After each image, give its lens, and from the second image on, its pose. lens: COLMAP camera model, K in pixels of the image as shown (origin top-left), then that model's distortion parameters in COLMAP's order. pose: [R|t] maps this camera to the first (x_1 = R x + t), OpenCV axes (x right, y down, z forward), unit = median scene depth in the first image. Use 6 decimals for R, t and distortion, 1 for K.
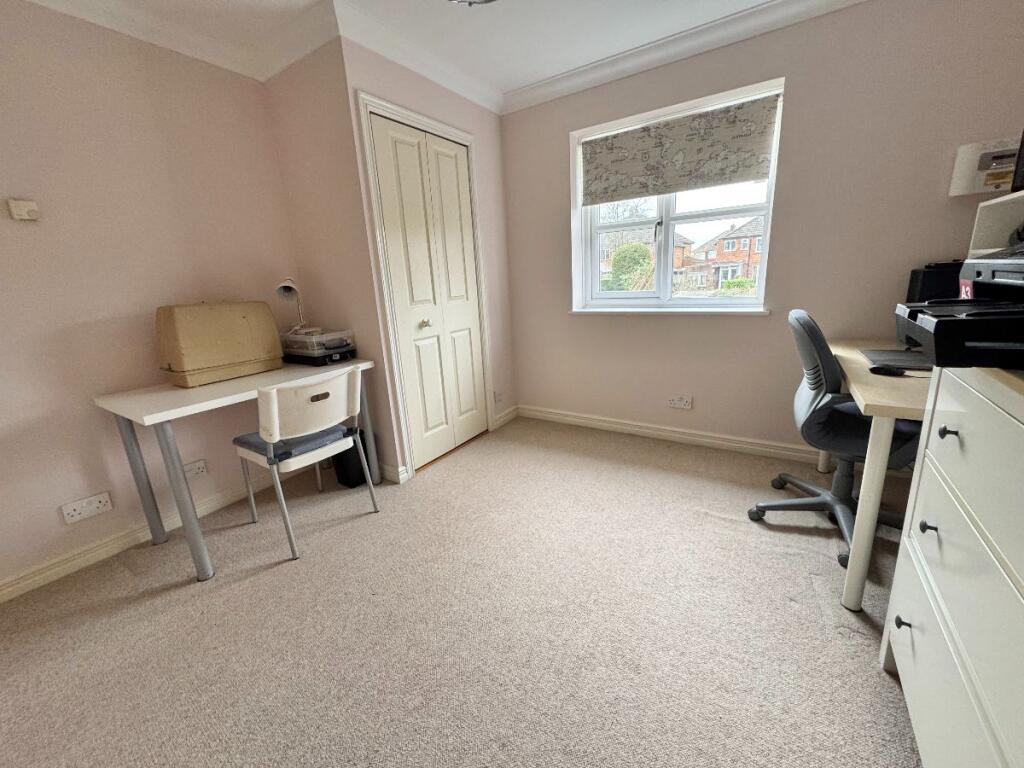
lens RADIAL K [[407.8, 0, 510.0], [0, 407.8, 383.2], [0, 0, 1]] dist [-0.003014, 0.001297]
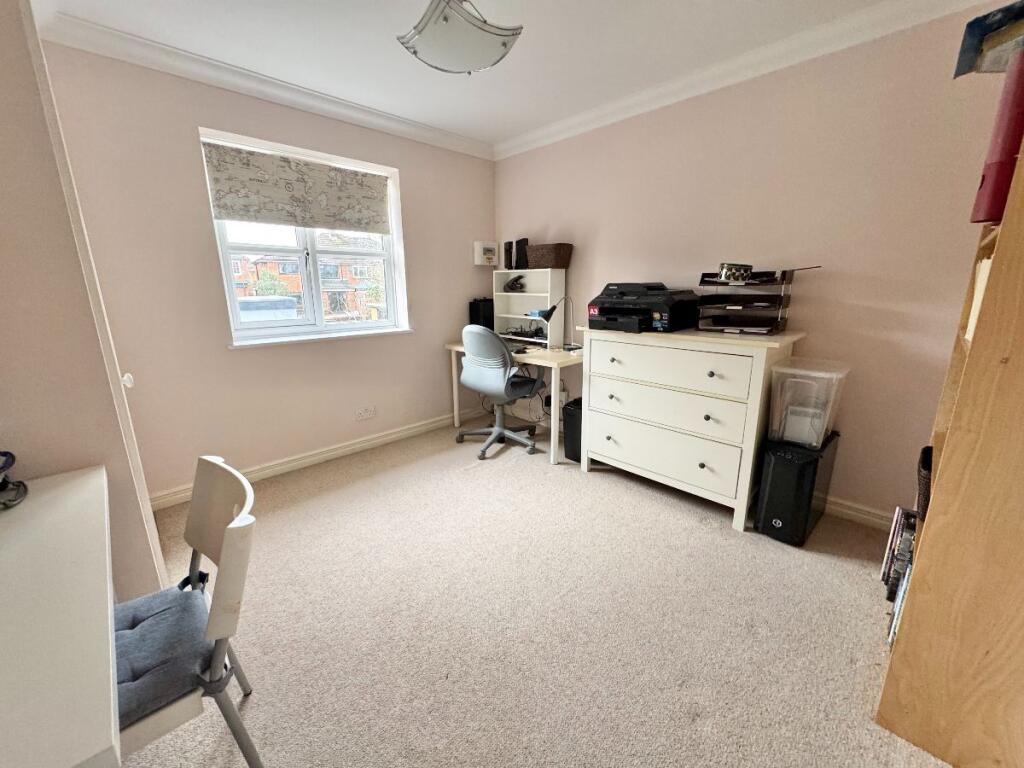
lens RADIAL K [[407.8, 0, 480.3], [0, 407.8, 386.6], [0, 0, 1]] dist [-0.003014, 0.001297]
pose [[0.247522, -0.169599, 0.953923, -0.616489], [0.250471, 0.962293, 0.106095, -0.070485], [-0.935947, 0.212669, 0.280668, 0.390965]]
